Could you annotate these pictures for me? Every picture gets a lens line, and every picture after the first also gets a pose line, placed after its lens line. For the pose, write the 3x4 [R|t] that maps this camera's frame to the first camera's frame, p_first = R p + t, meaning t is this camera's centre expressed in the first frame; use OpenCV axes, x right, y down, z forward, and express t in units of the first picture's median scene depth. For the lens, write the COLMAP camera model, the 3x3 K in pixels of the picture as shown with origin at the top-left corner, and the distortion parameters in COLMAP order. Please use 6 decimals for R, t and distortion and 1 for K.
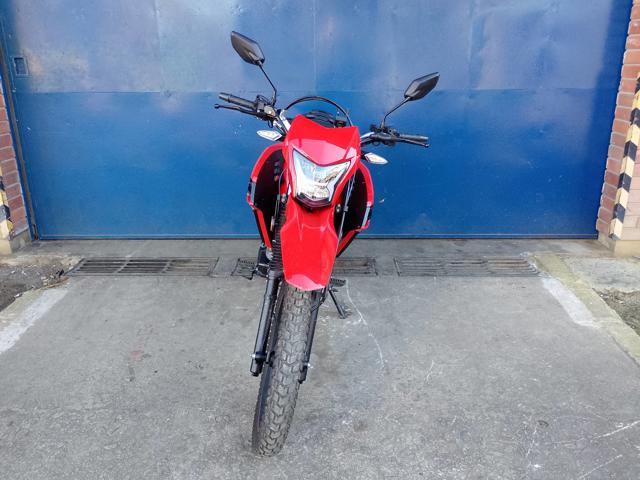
lens RADIAL K [[530.7, 0, 320.0], [0, 530.7, 240.0], [0, 0, 1]] dist [0.069956, -0.098618]
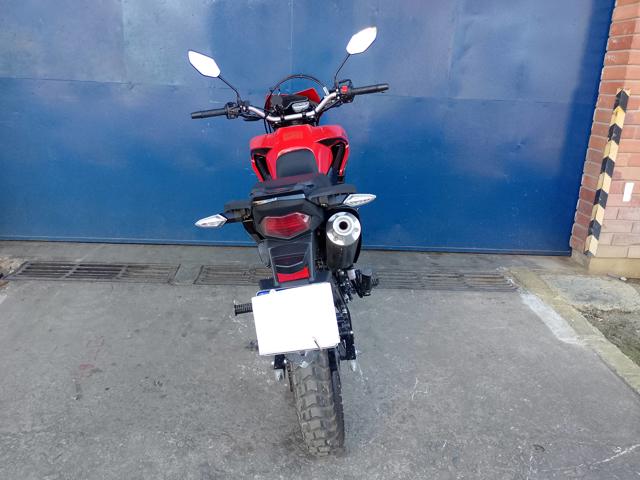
lens RADIAL K [[530.7, 0, 320.0], [0, 530.7, 240.0], [0, 0, 1]] dist [0.069956, -0.098618]
pose [[0.996060, 0.030297, 0.083341, -0.031913], [-0.027618, 0.999070, -0.033116, 0.017457], [-0.084267, 0.030684, 0.995971, 0.069935]]
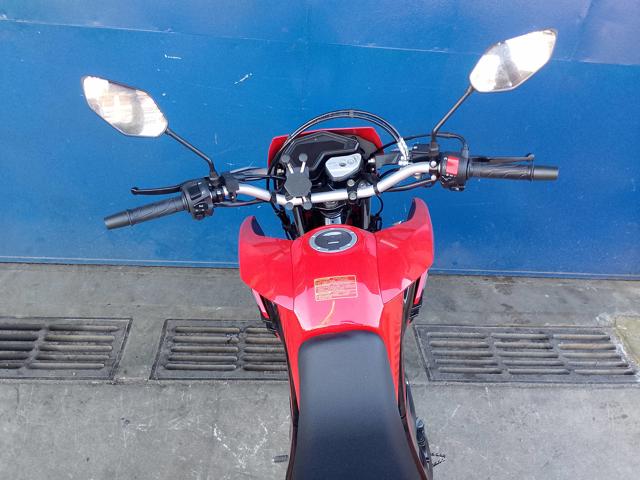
lens RADIAL K [[530.7, 0, 320.0], [0, 530.7, 240.0], [0, 0, 1]] dist [0.069956, -0.098618]
pose [[0.992231, 0.027441, 0.121346, -0.063217], [-0.058281, 0.964250, 0.258505, -0.263167], [-0.109914, -0.263569, 0.958358, 0.494402]]
